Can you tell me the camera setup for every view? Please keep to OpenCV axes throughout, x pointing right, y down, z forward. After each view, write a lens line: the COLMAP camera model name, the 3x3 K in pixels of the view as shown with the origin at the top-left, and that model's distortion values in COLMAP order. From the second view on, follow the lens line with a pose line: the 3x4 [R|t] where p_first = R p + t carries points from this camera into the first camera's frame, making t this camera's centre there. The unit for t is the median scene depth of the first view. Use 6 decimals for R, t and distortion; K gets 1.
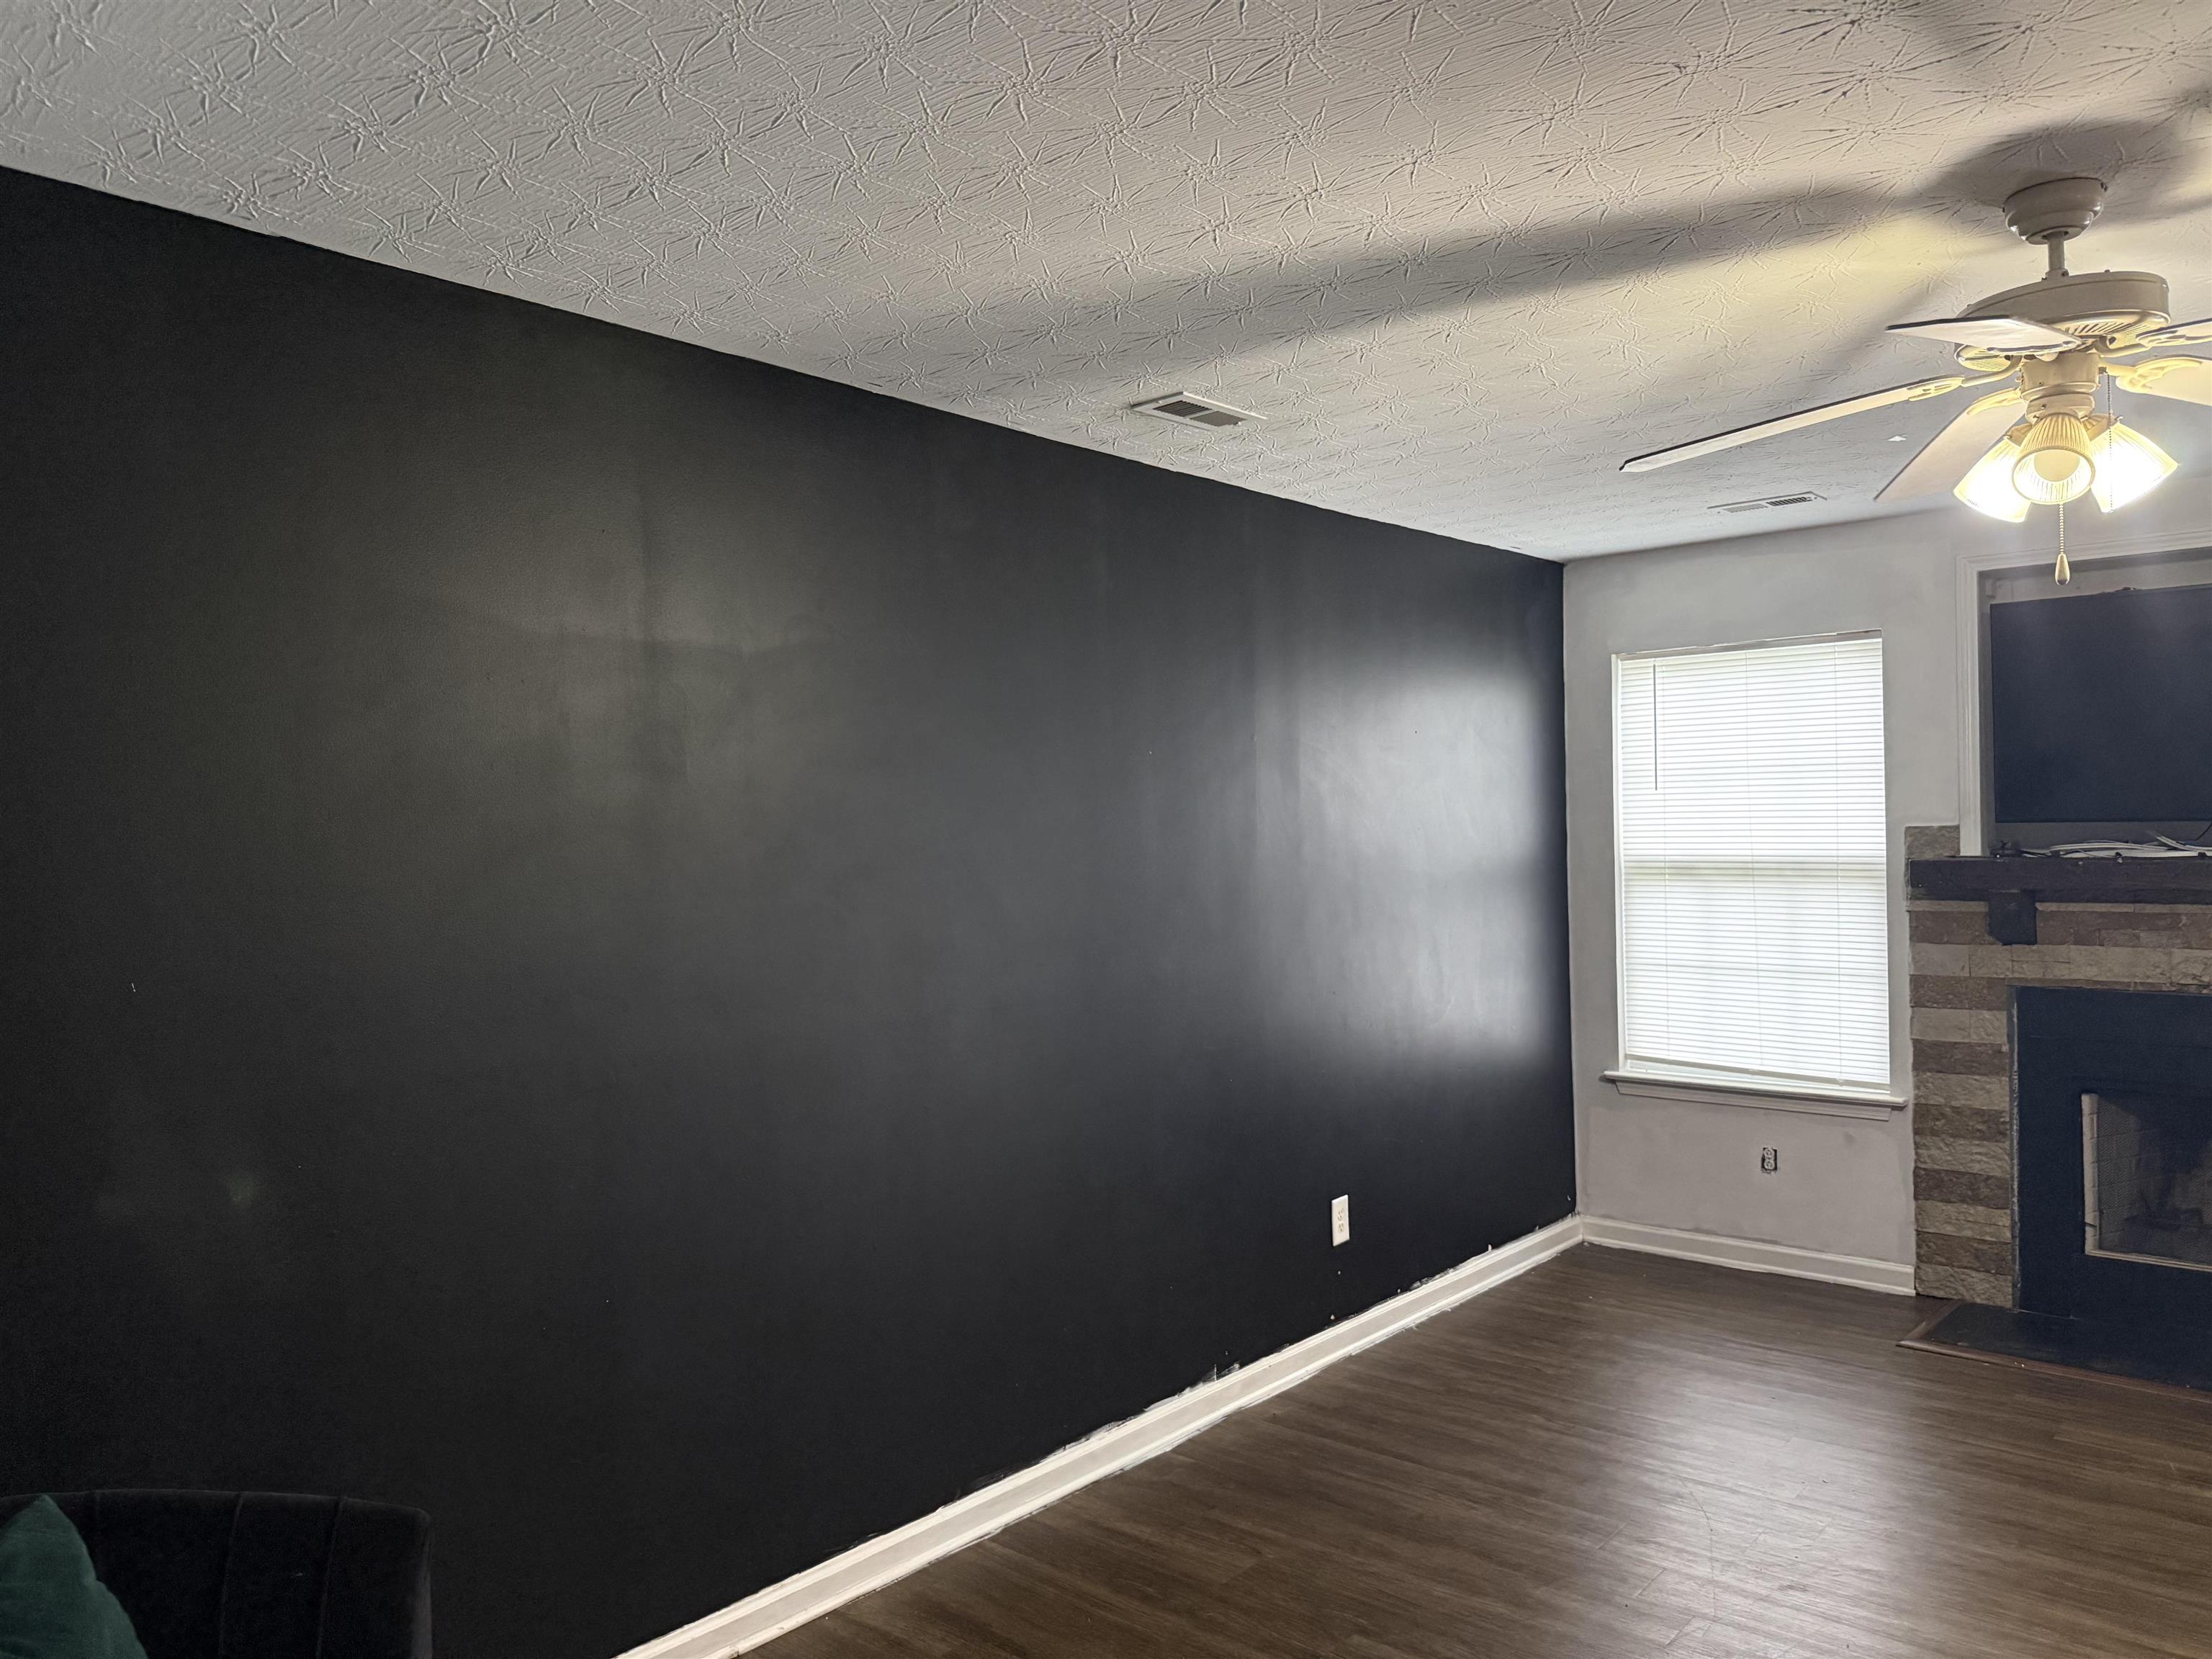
lens RADIAL K [[1573.4, 0, 1106.0], [0, 1573.4, 829.5], [0, 0, 1]] dist [-0.021932, 0.008858]
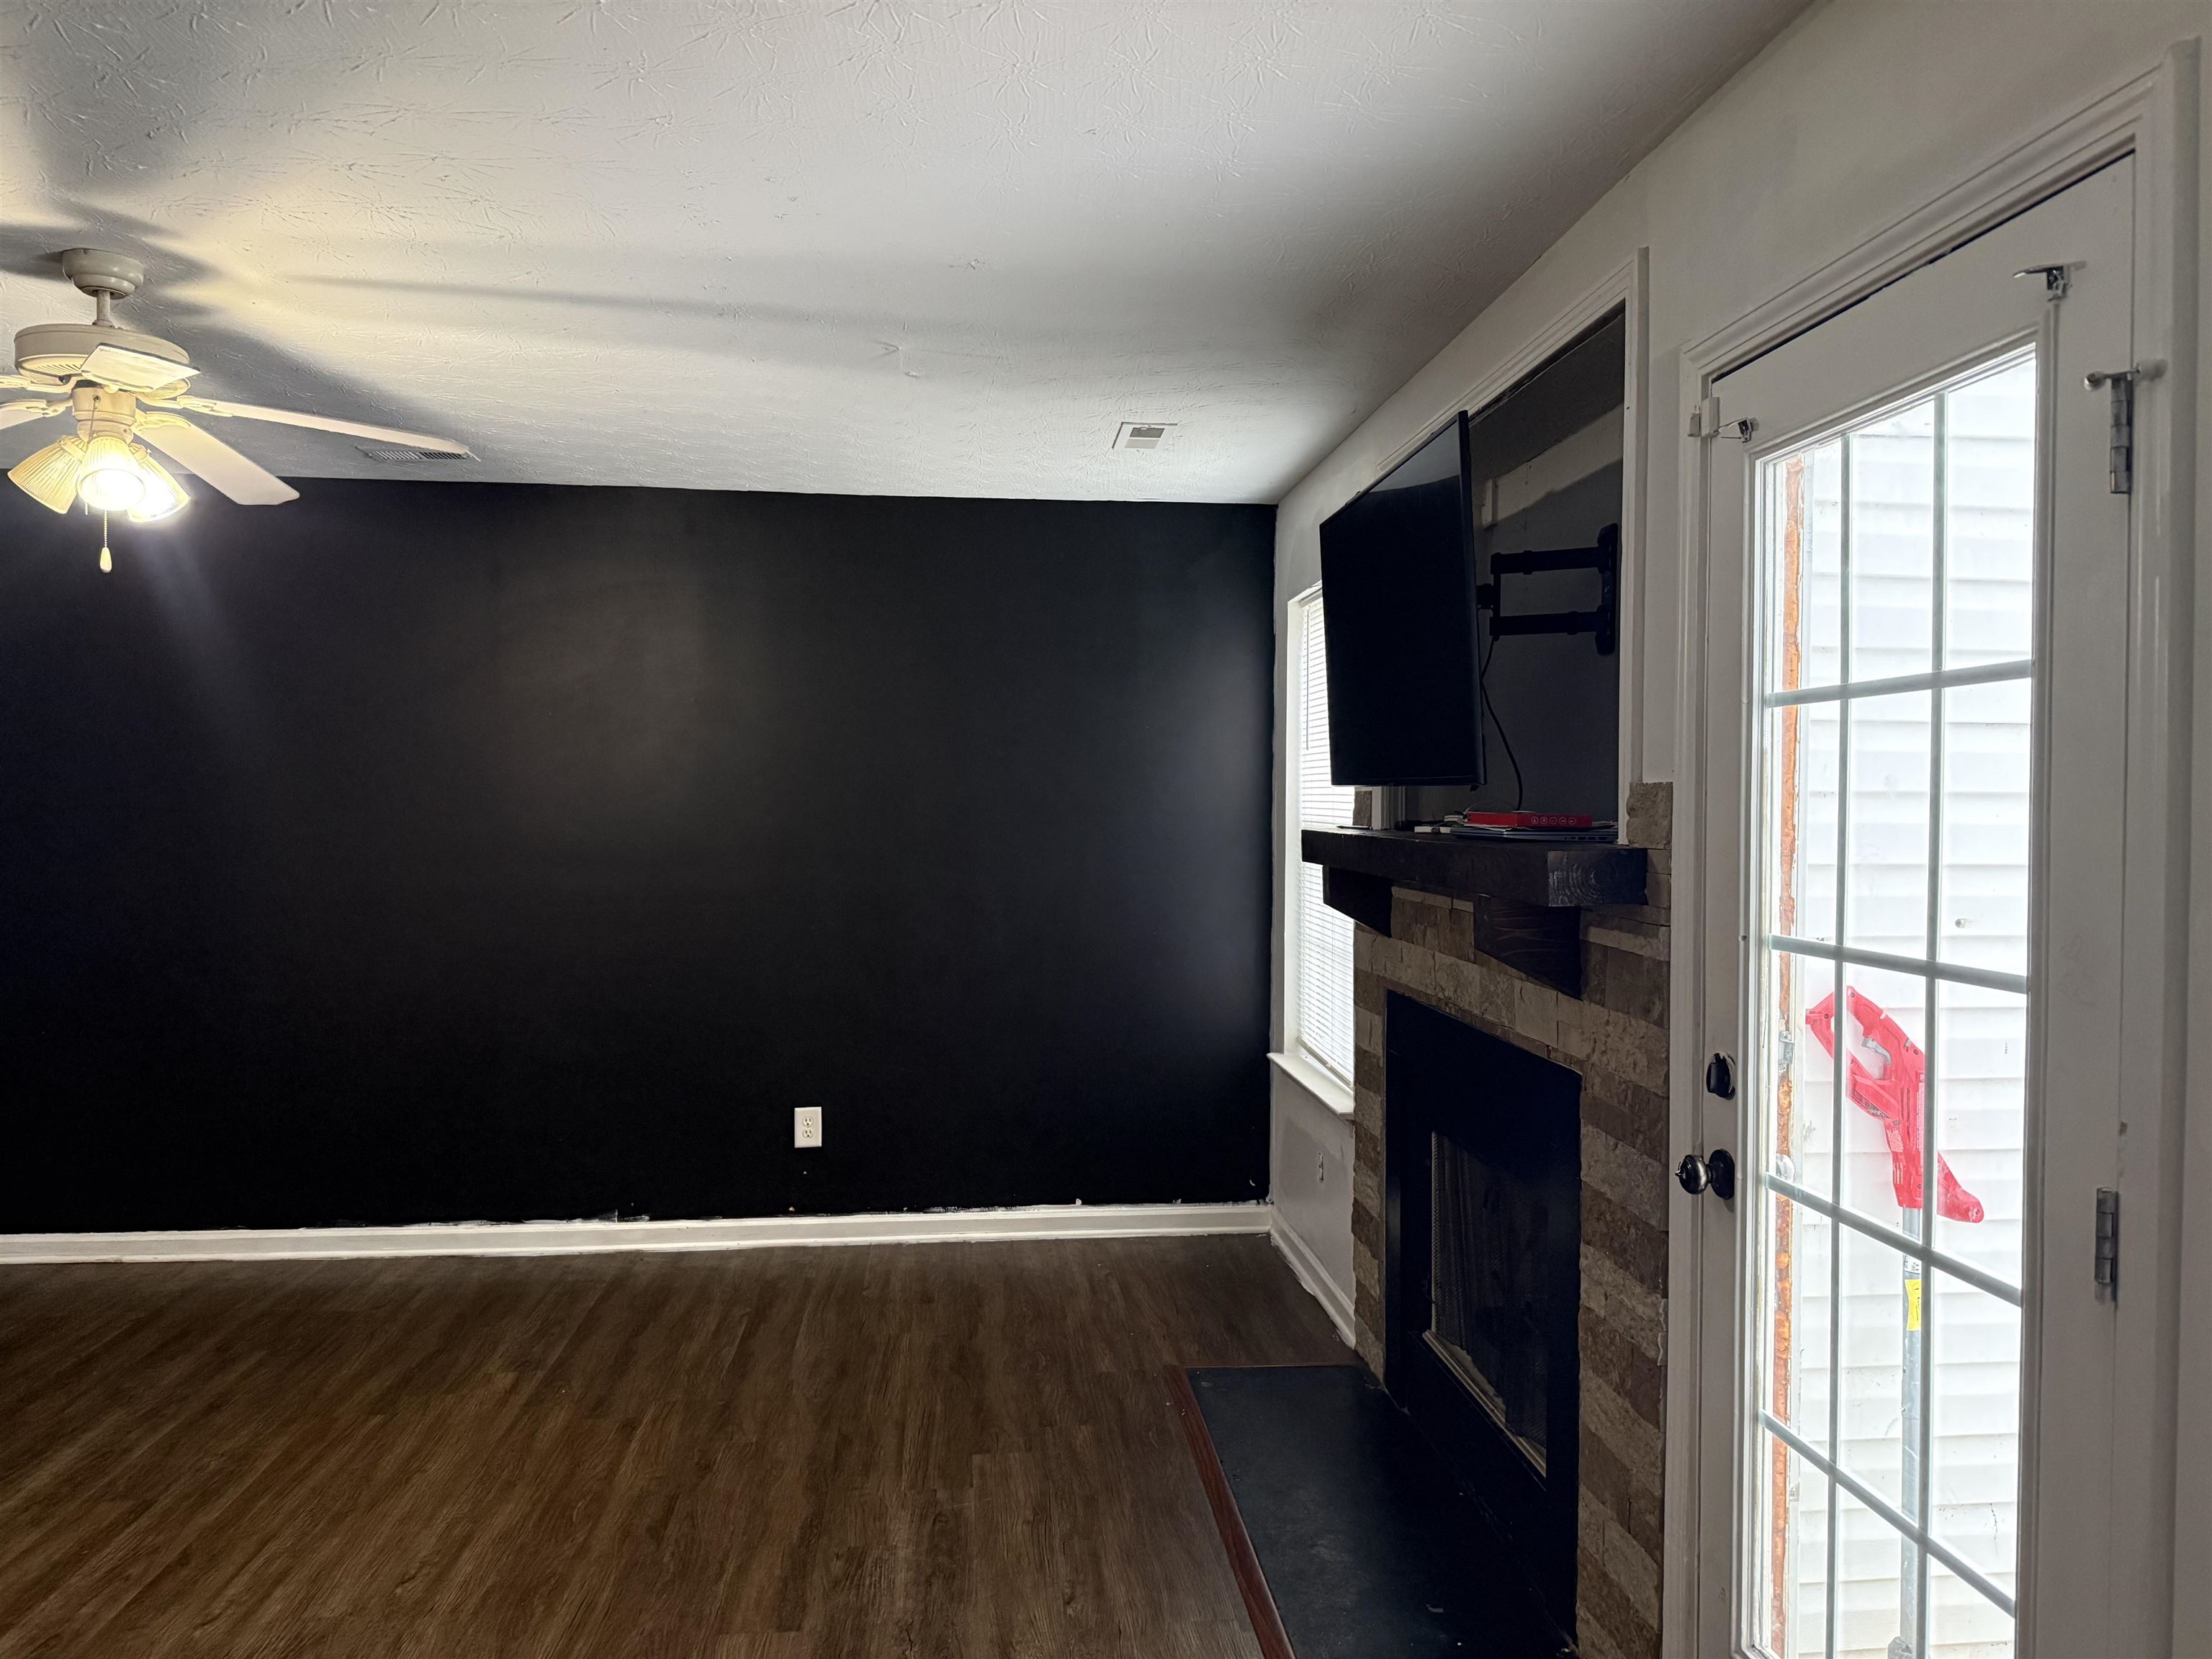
lens RADIAL K [[1573.4, 0, 1106.0], [0, 1573.4, 829.5], [0, 0, 1]] dist [-0.021932, 0.008858]
pose [[0.730987, 0.034042, -0.681542, 1.120006], [-0.014356, 0.999301, 0.034515, -0.007326], [0.682240, -0.015446, 0.730965, 0.339661]]
